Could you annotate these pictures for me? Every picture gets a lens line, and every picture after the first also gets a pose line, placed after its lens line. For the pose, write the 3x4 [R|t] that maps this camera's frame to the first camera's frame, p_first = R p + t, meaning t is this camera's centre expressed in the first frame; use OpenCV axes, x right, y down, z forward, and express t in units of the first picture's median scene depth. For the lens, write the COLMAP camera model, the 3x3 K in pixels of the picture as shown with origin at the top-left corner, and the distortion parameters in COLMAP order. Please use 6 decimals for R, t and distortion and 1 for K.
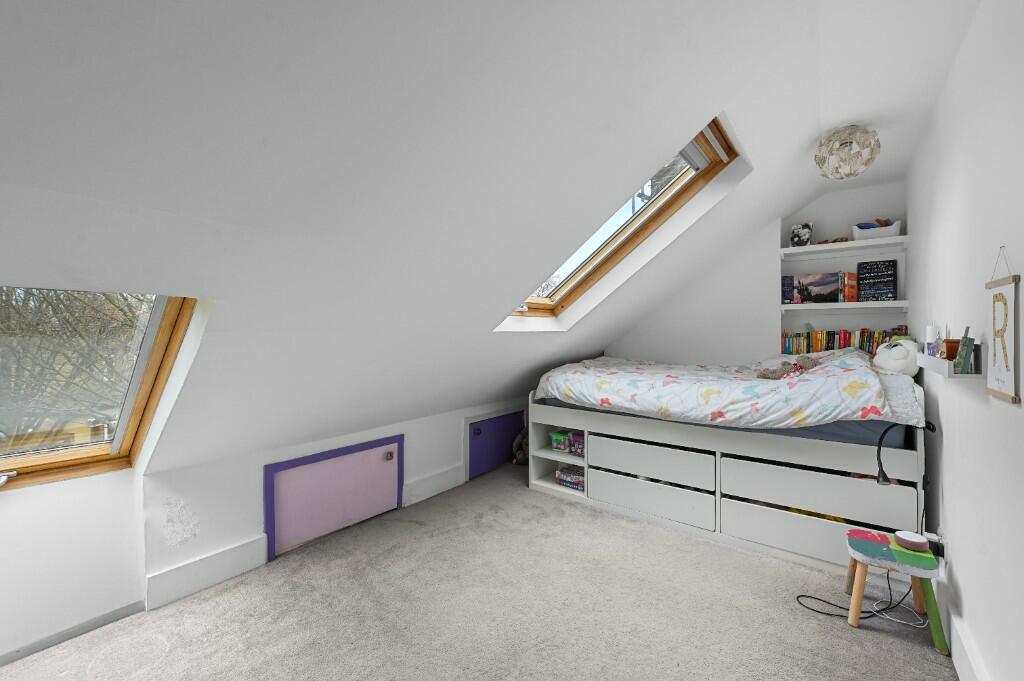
lens RADIAL K [[417.7, 0, 513.0], [0, 417.7, 333.1], [0, 0, 1]] dist [-0.008289, 0.000063]
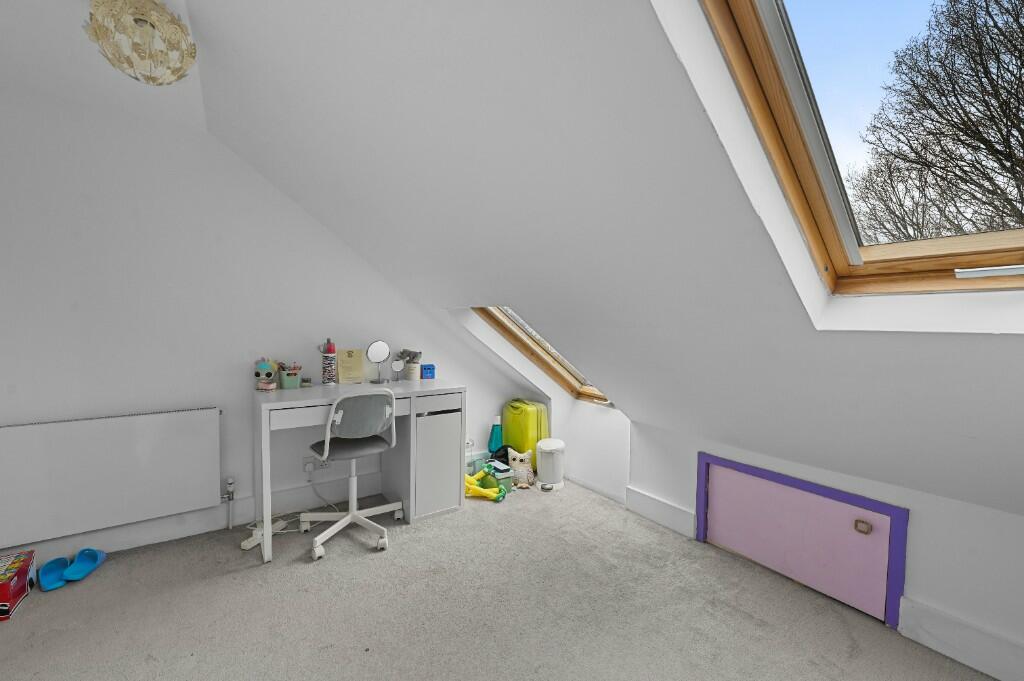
lens RADIAL K [[417.7, 0, 513.5], [0, 417.7, 339.6], [0, 0, 1]] dist [-0.008289, 0.000063]
pose [[-0.299434, 0.031419, -0.953600, 0.553425], [-0.013977, 0.999206, 0.037310, -0.006110], [0.954015, 0.024500, -0.298757, 0.822980]]
